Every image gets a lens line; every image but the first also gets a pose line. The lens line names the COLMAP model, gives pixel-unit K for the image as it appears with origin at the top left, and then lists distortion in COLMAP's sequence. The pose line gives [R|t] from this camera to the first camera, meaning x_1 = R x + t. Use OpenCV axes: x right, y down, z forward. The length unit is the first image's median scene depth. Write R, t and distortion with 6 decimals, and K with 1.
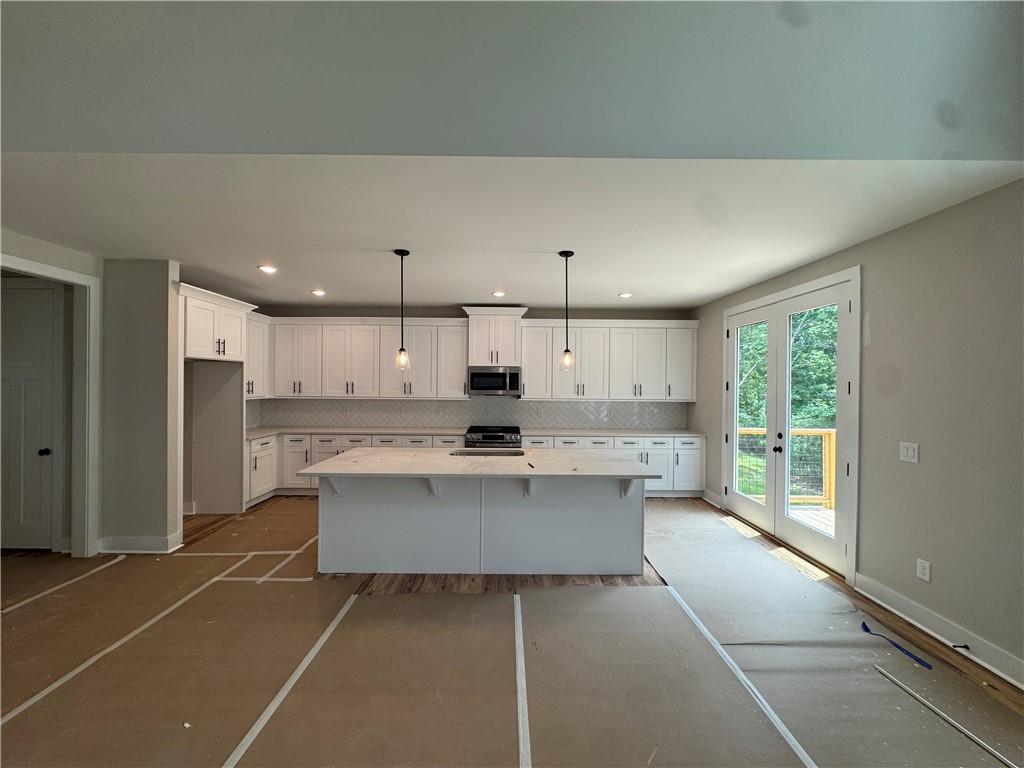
lens RADIAL K [[408.1, 0, 511.6], [0, 408.1, 384.6], [0, 0, 1]] dist [-0.003006, -0.000244]
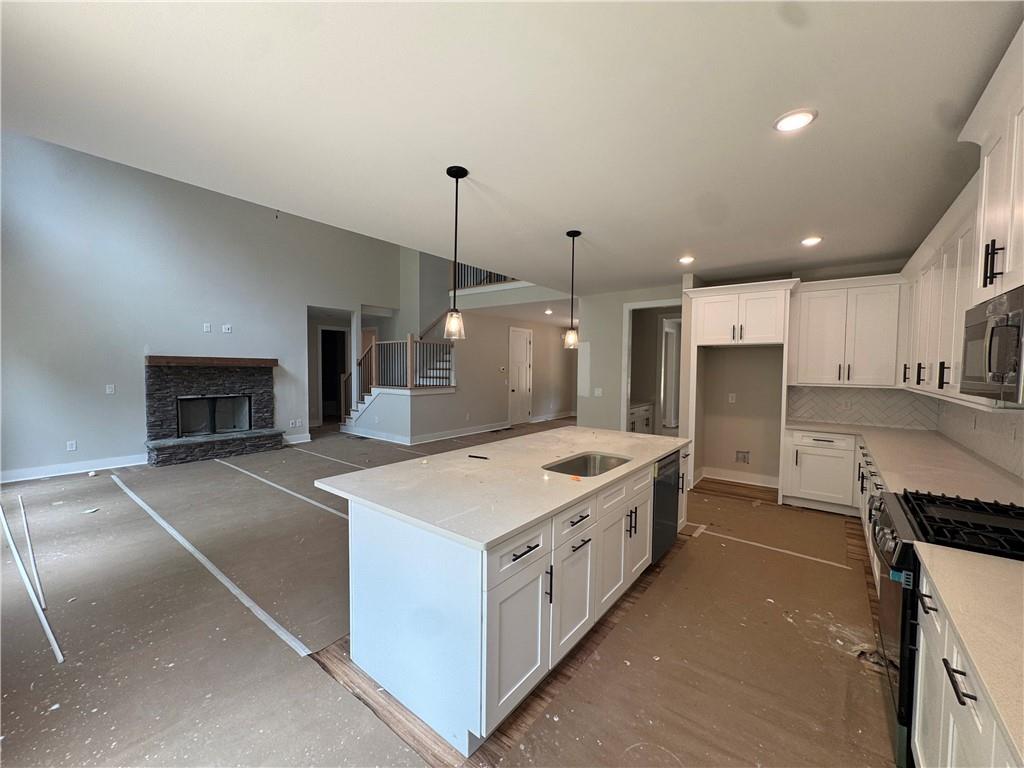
lens RADIAL K [[408.1, 0, 511.6], [0, 408.1, 384.6], [0, 0, 1]] dist [-0.003006, -0.000244]
pose [[-0.621949, 0.020799, -0.782782, 0.586923], [-0.016697, 0.999068, 0.039812, 0.015064], [0.782880, 0.037831, -0.621022, 1.411838]]
